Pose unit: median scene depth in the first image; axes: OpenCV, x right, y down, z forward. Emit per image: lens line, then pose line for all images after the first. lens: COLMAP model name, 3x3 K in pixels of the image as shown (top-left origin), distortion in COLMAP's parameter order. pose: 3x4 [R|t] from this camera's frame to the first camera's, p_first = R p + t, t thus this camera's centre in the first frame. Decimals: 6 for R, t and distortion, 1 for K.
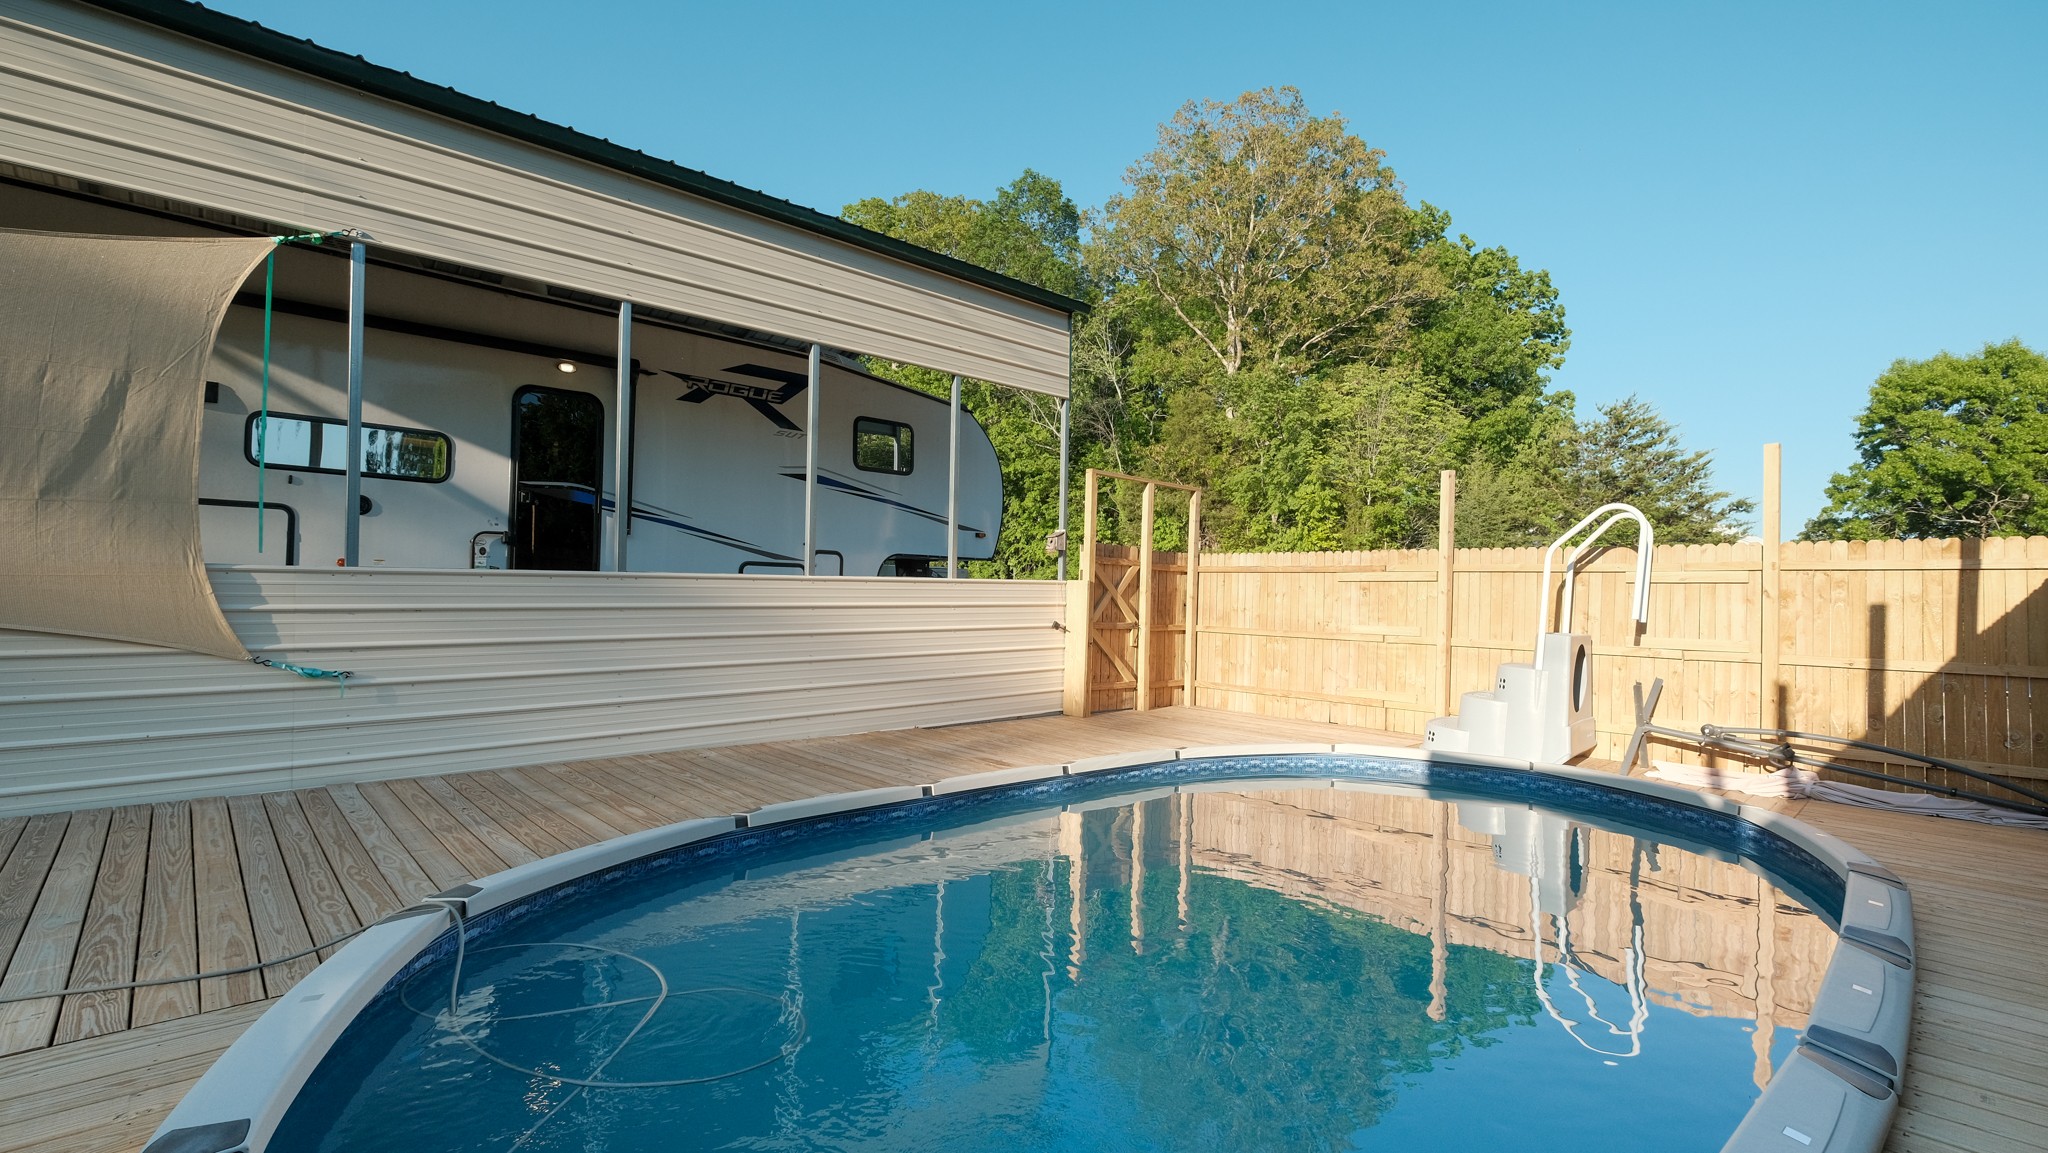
lens RADIAL K [[901.4, 0, 1025.6], [0, 901.4, 576.2], [0, 0, 1]] dist [0.000860, -0.000561]
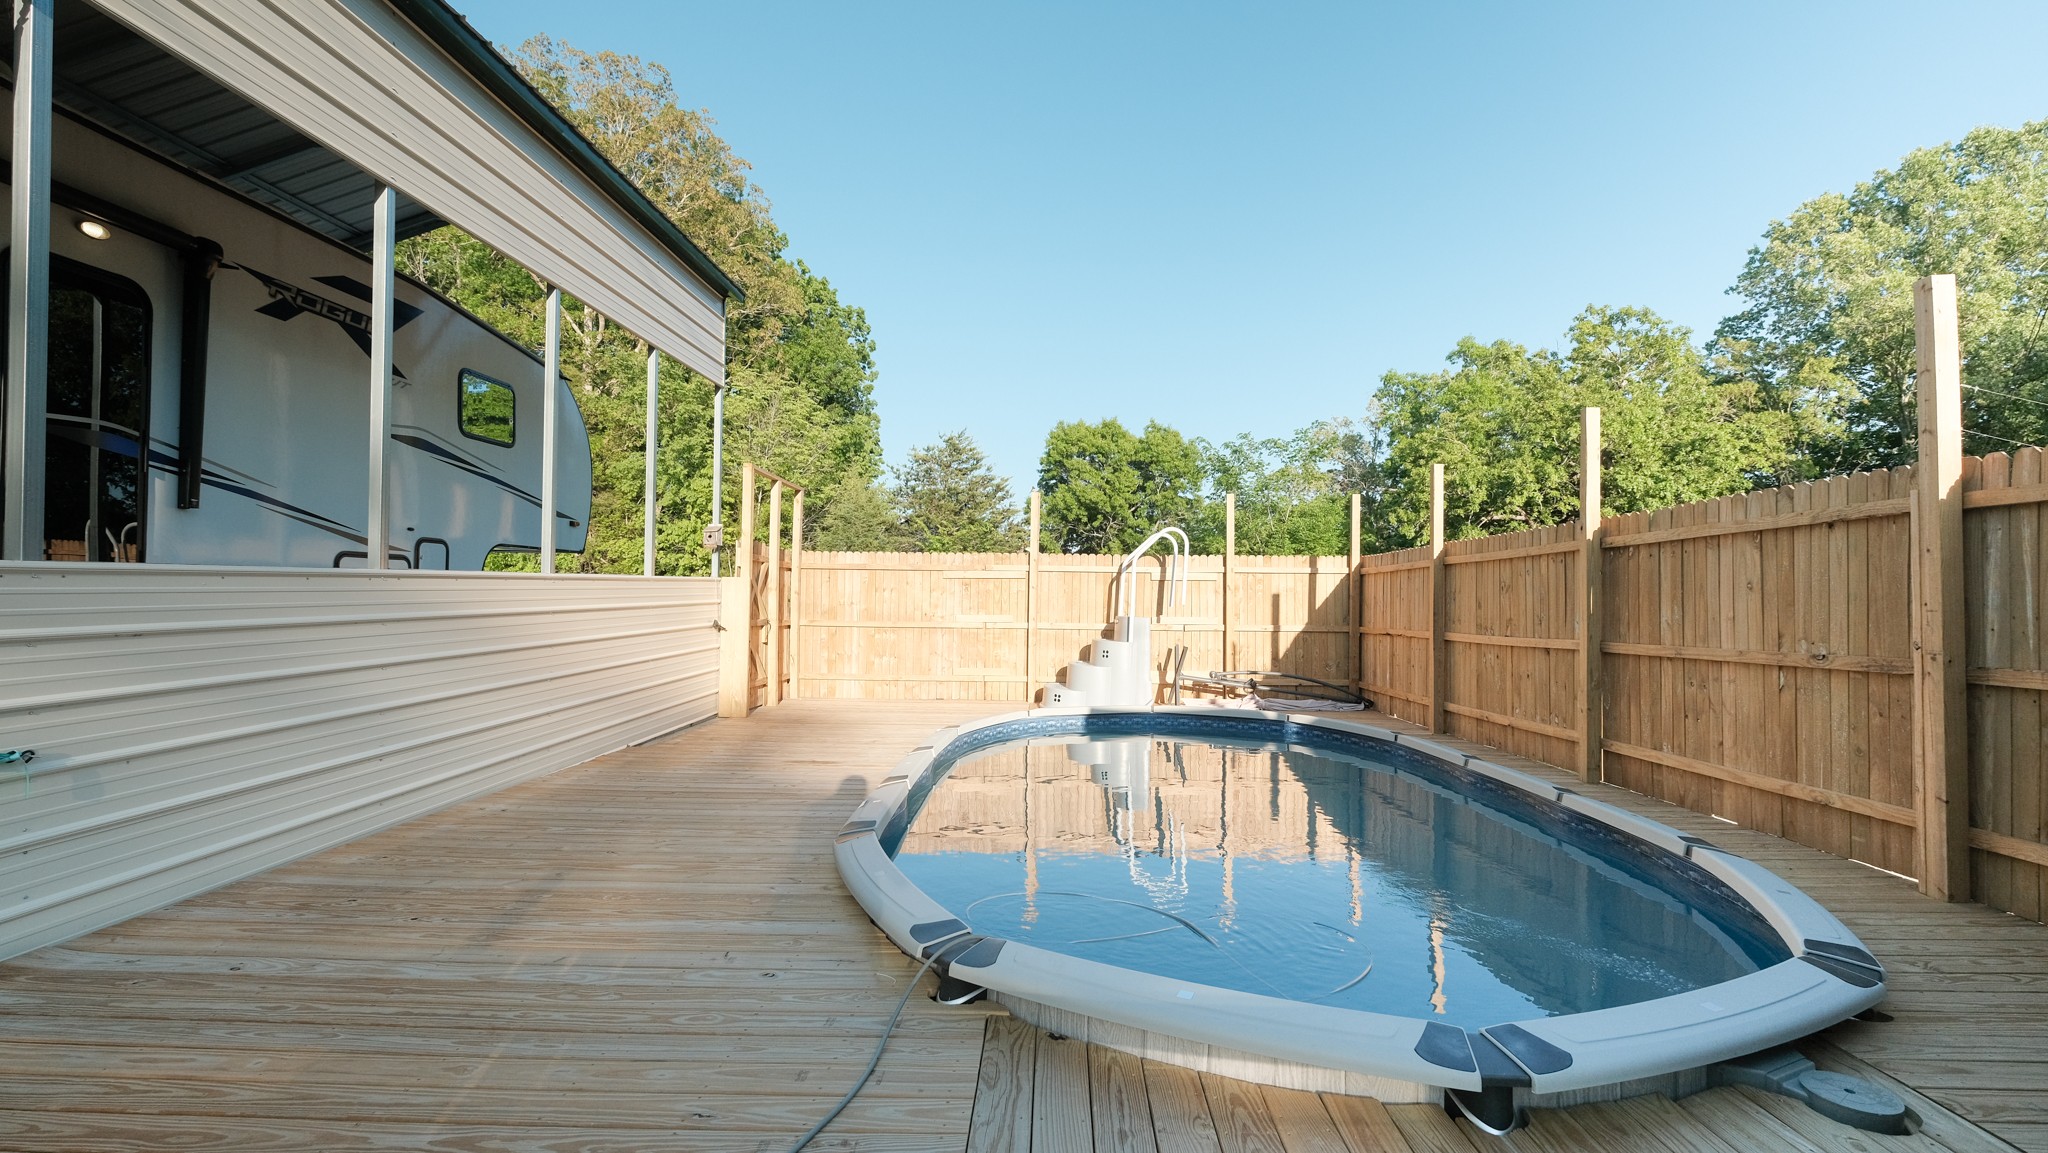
lens RADIAL K [[901.4, 0, 1020.8], [0, 901.4, 580.2], [0, 0, 1]] dist [0.000860, -0.000561]
pose [[0.700017, -0.002198, 0.714123, -0.377269], [-0.009143, 0.999886, 0.012040, -0.005837], [-0.714068, -0.014958, 0.699917, 0.091606]]
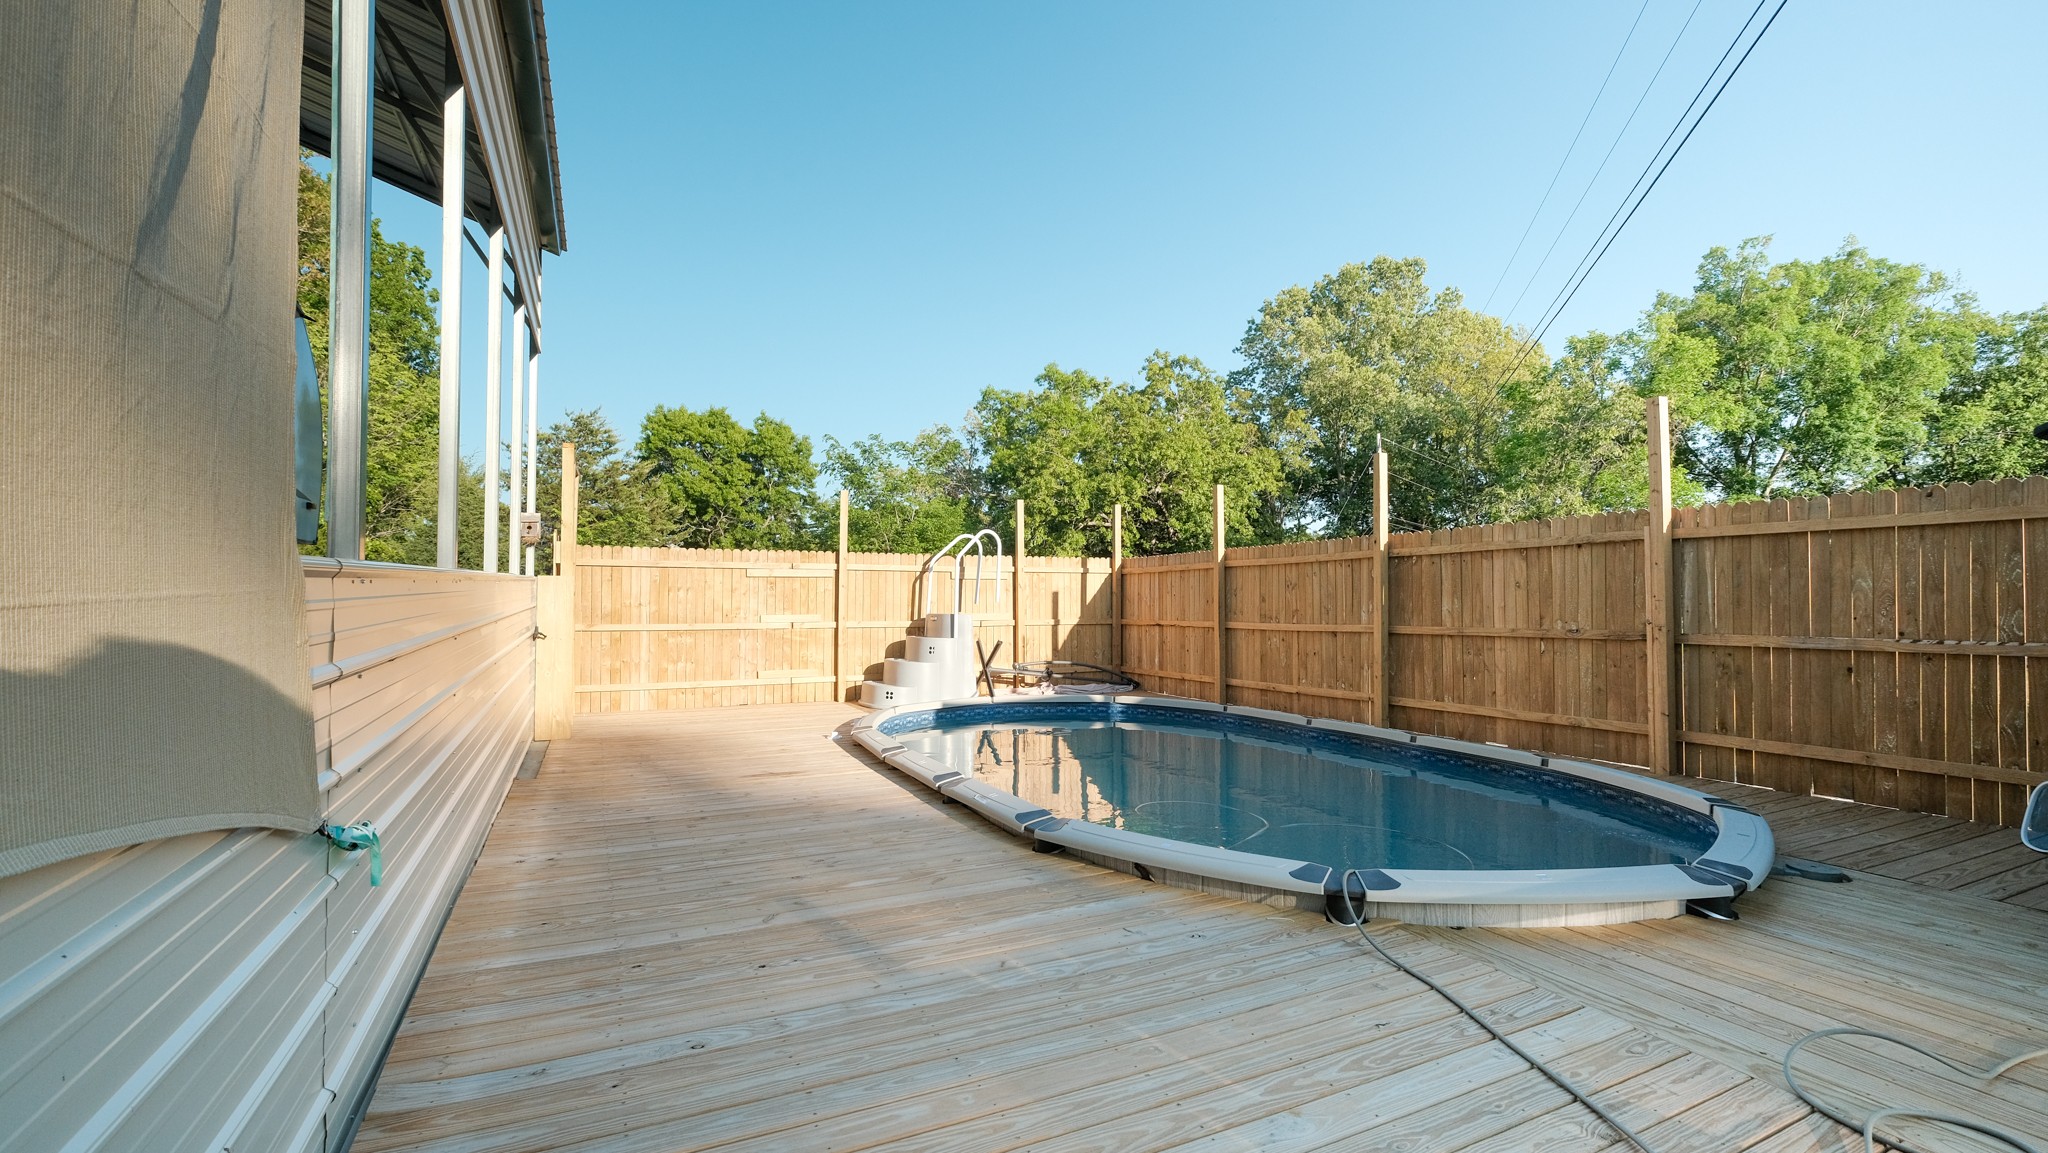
lens RADIAL K [[901.4, 0, 1019.9], [0, 901.4, 587.9], [0, 0, 1]] dist [0.000860, -0.000561]
pose [[0.287648, -0.014218, 0.957631, -0.557360], [-0.014344, 0.999714, 0.019152, -0.006185], [-0.957629, -0.019245, 0.287361, 0.321668]]
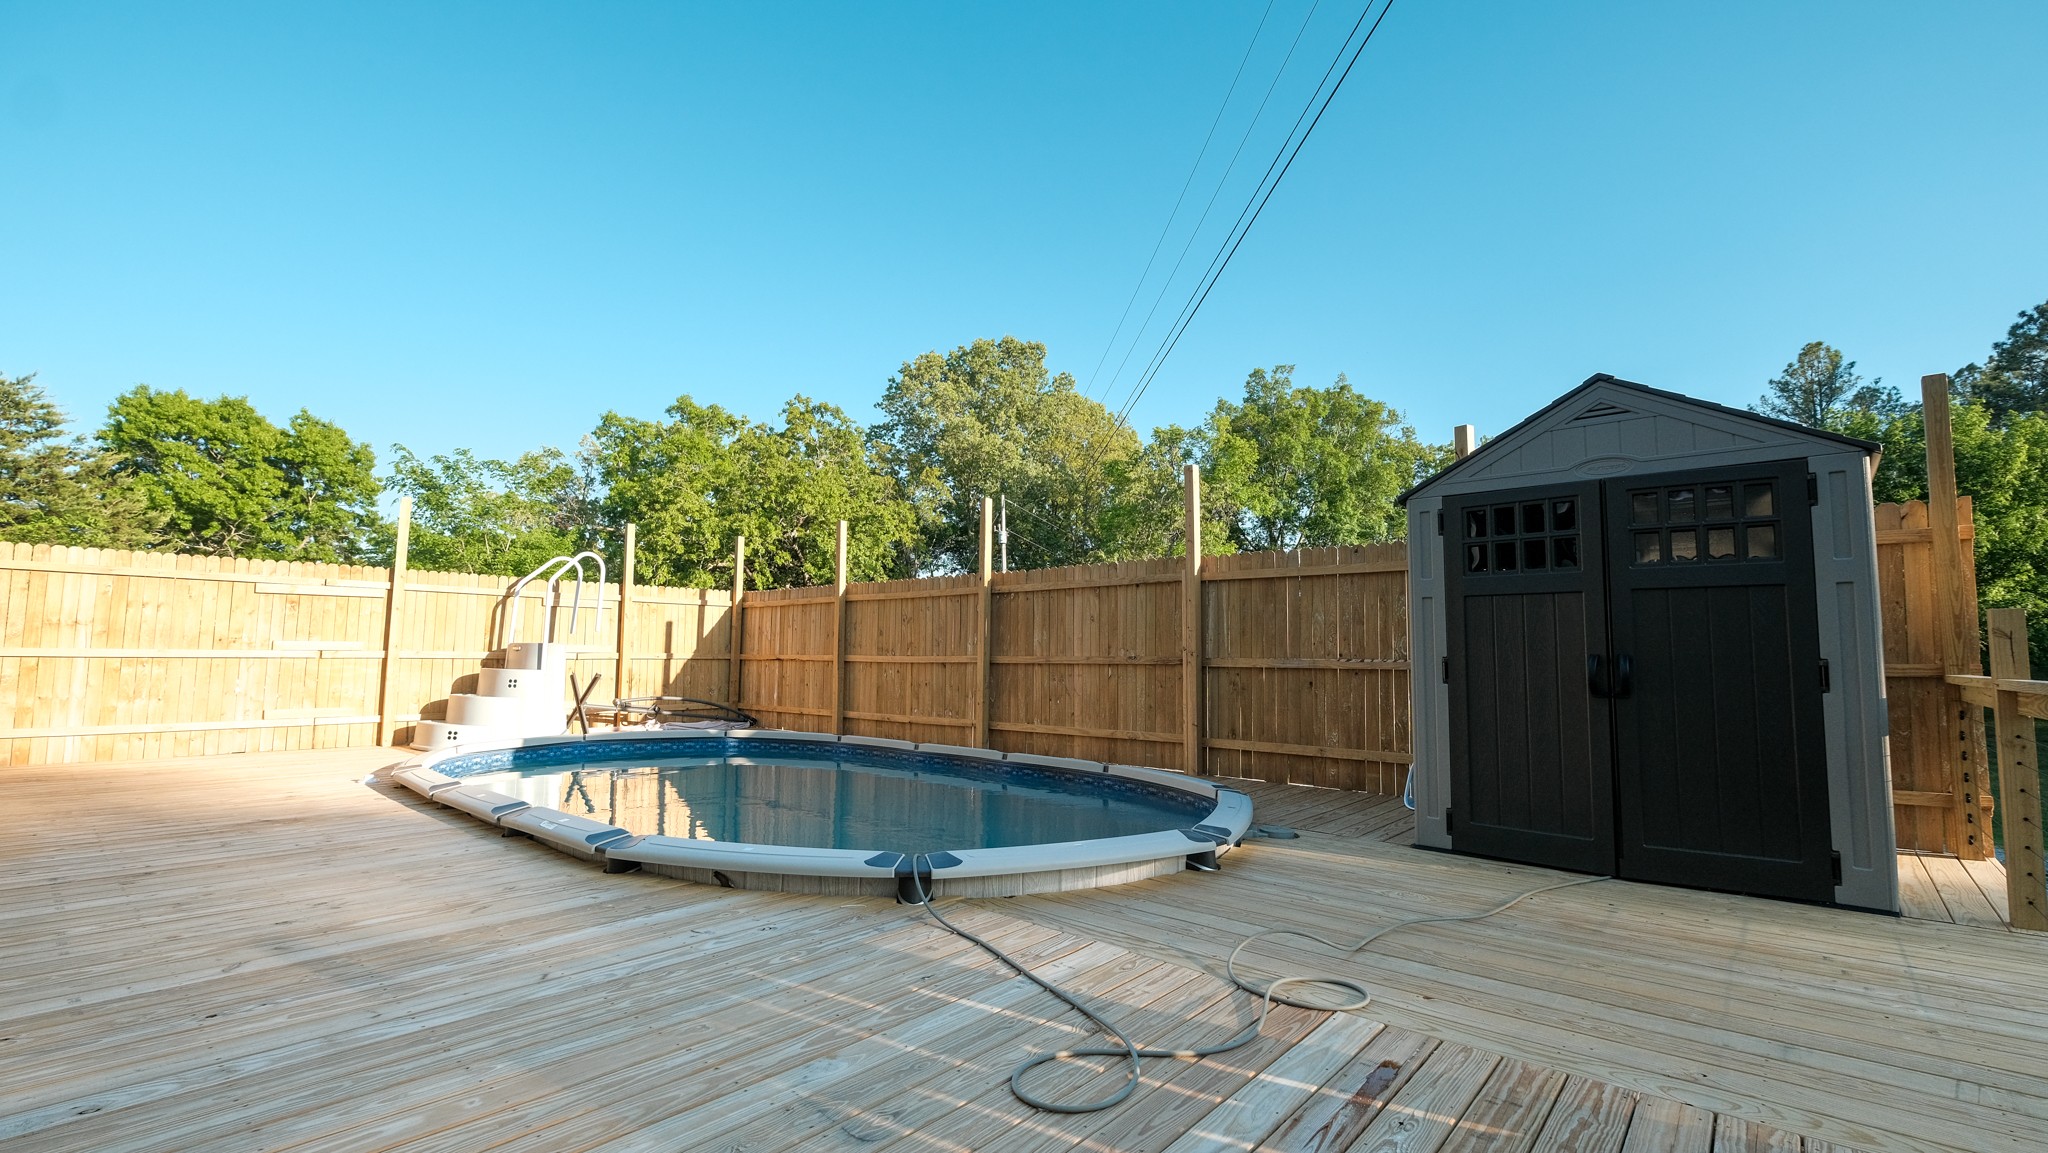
lens RADIAL K [[901.4, 0, 1031.4], [0, 901.4, 585.6], [0, 0, 1]] dist [0.000860, -0.000561]
pose [[-0.114812, 0.046657, 0.992291, -0.571205], [-0.038247, 0.997948, -0.051348, 0.013798], [-0.992651, -0.043847, -0.112792, 0.298766]]
